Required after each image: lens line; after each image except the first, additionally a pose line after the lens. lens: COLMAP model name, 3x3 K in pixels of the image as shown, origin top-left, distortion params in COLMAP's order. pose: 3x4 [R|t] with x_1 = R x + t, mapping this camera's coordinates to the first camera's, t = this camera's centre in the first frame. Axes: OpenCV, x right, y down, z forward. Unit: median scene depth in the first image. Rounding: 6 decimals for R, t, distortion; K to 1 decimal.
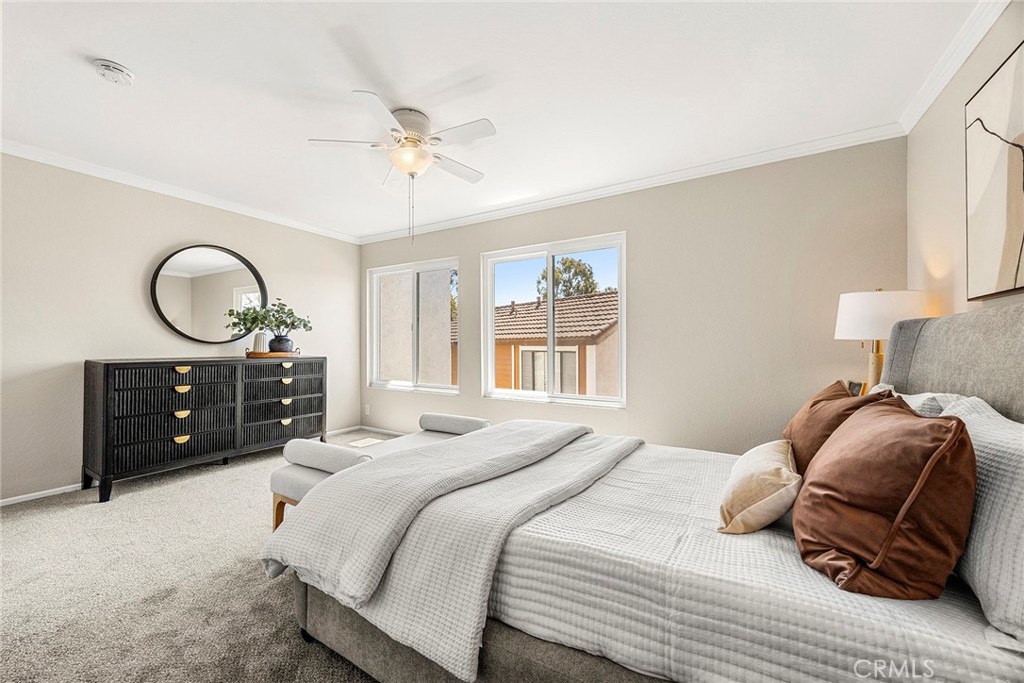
lens RADIAL K [[389.1, 0, 504.3], [0, 389.1, 350.8], [0, 0, 1]] dist [-0.009437, 0.000145]
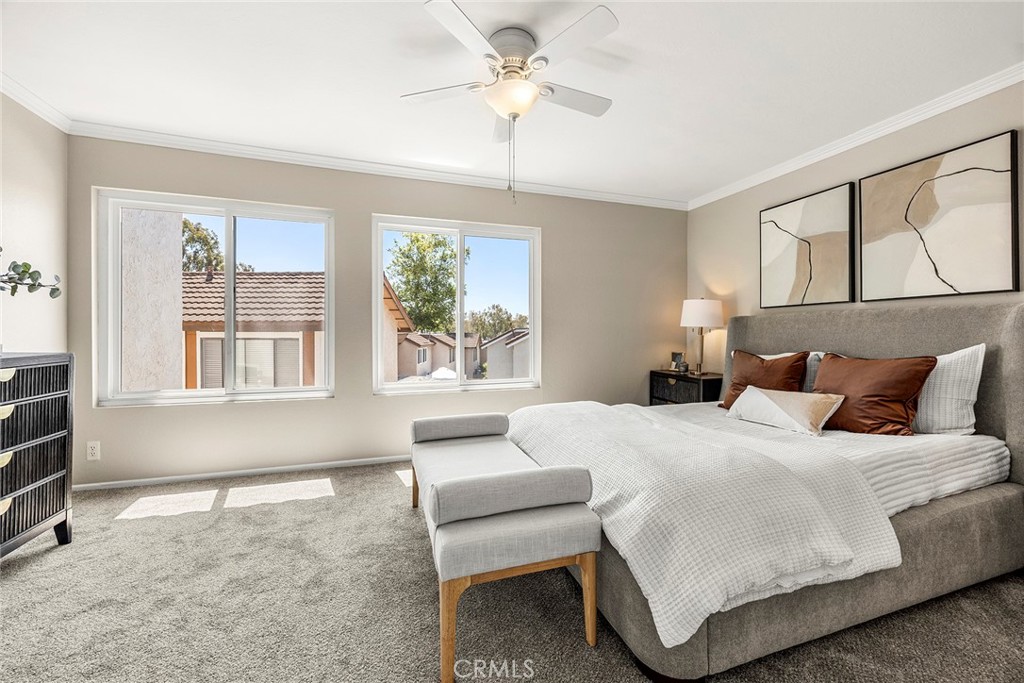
lens RADIAL K [[389.1, 0, 505.2], [0, 389.1, 341.0], [0, 0, 1]] dist [-0.009437, 0.000145]
pose [[0.638471, -0.019095, 0.769409, -0.488543], [0.011392, 0.999817, 0.015360, -0.000814], [-0.769561, -0.001042, 0.638572, 0.284781]]
